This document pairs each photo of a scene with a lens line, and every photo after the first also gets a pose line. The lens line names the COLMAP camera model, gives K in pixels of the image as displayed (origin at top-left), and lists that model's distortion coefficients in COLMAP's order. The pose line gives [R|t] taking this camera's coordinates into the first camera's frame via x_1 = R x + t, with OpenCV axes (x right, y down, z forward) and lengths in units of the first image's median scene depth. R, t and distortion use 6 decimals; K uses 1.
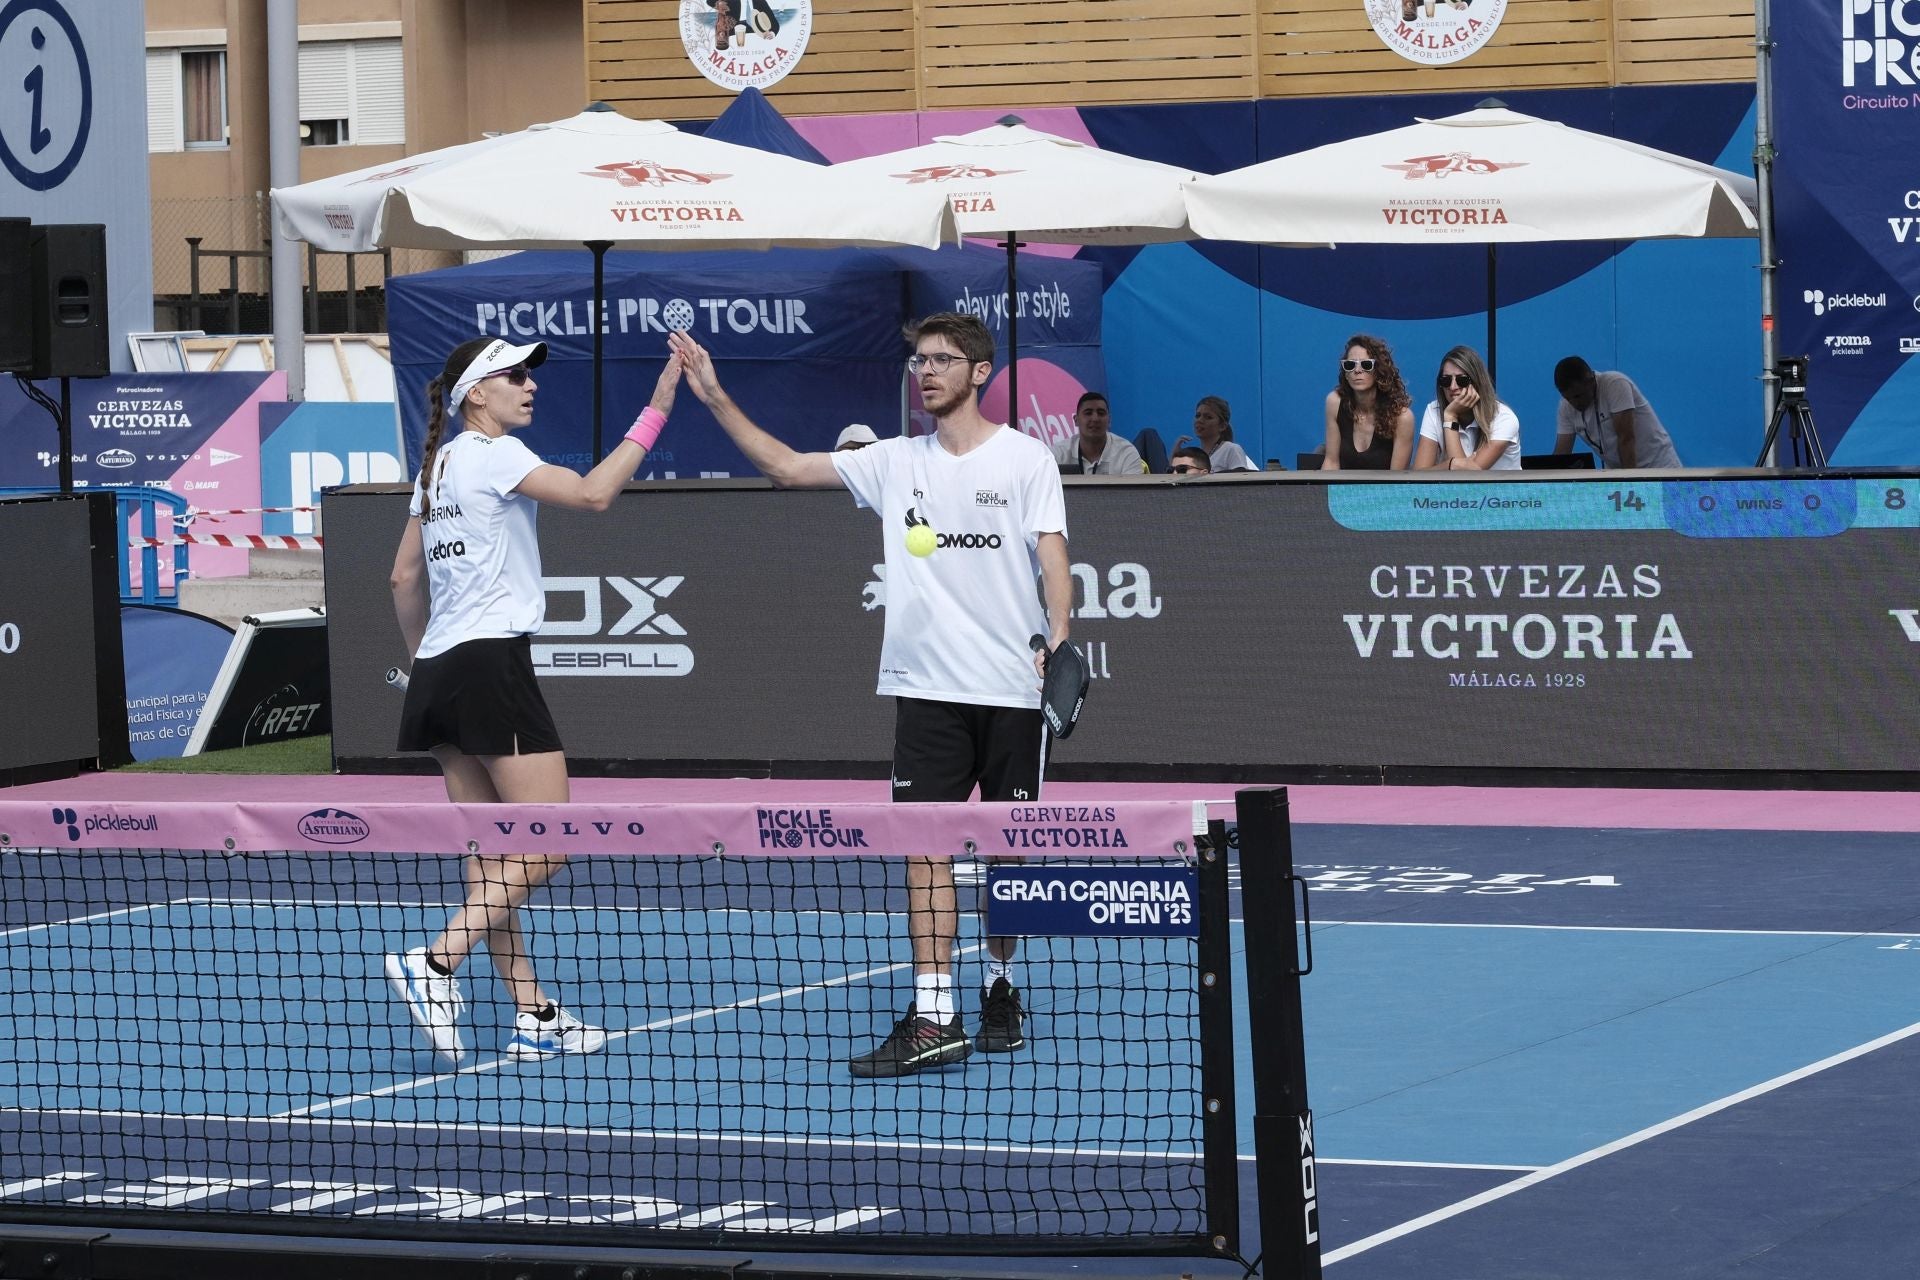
lens RADIAL K [[6342.1, 0, 960.0], [0, 6342.1, 640.0], [0, 0, 1]] dist [0.037775, 1.770954]
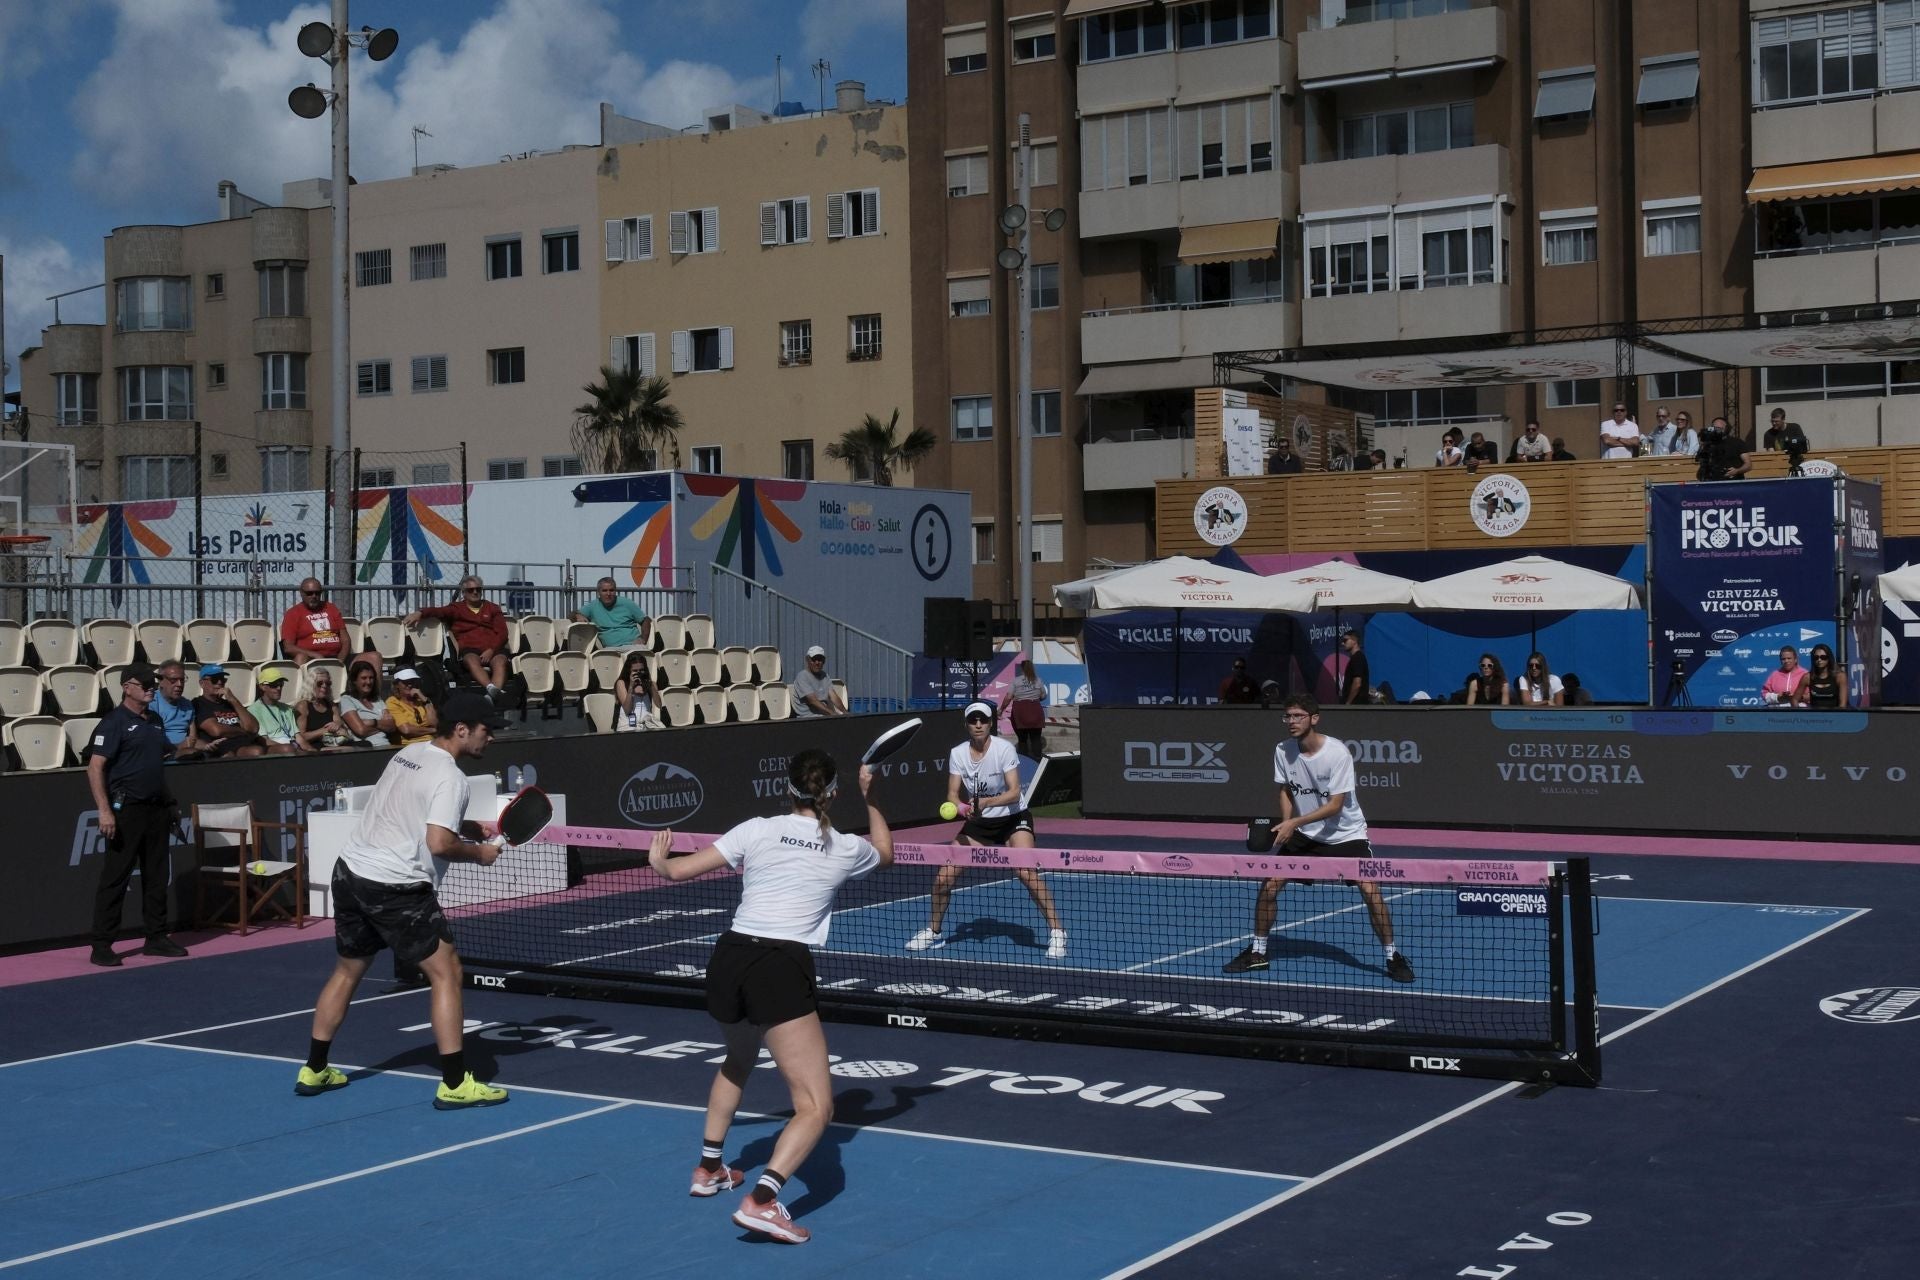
lens RADIAL K [[2469.3, 0, 951.4], [0, 2469.3, 676.0], [0, 0, 1]] dist [-0.007904, 0.020268]
pose [[0.992699, 0.010720, -0.120137, -0.031234], [-0.014304, 0.999477, -0.029005, -0.006112], [0.119763, 0.030511, 0.992334, 0.014809]]
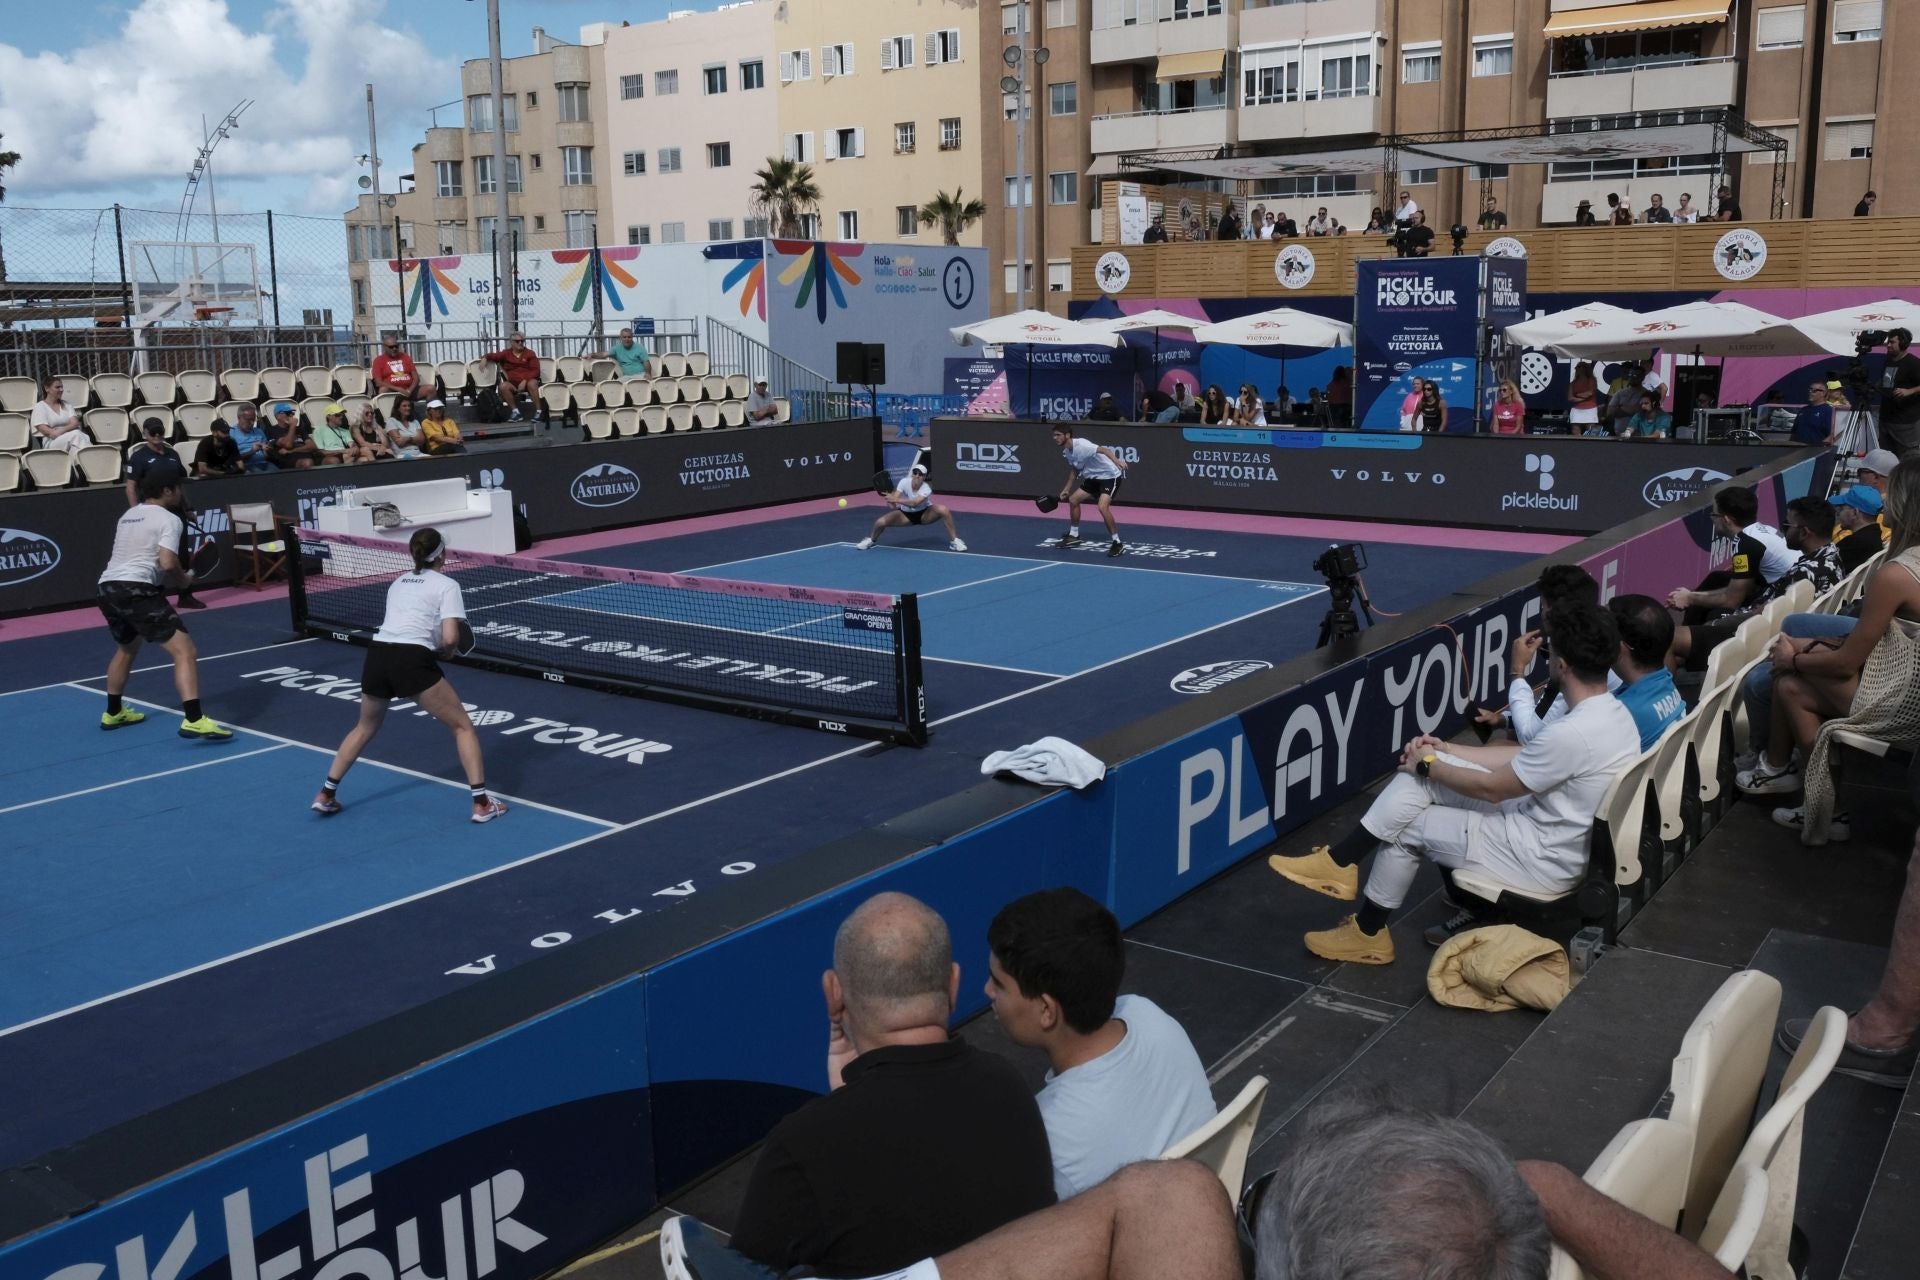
lens RADIAL K [[1599.9, 0, 960.0], [0, 1599.9, 640.0], [0, 0, 1]] dist [-0.000119, -0.075986]
pose [[0.980049, 0.049034, -0.192614, 0.100787], [-0.019921, 0.988444, 0.150270, -0.034747], [0.197757, -0.143435, 0.969700, 0.056104]]
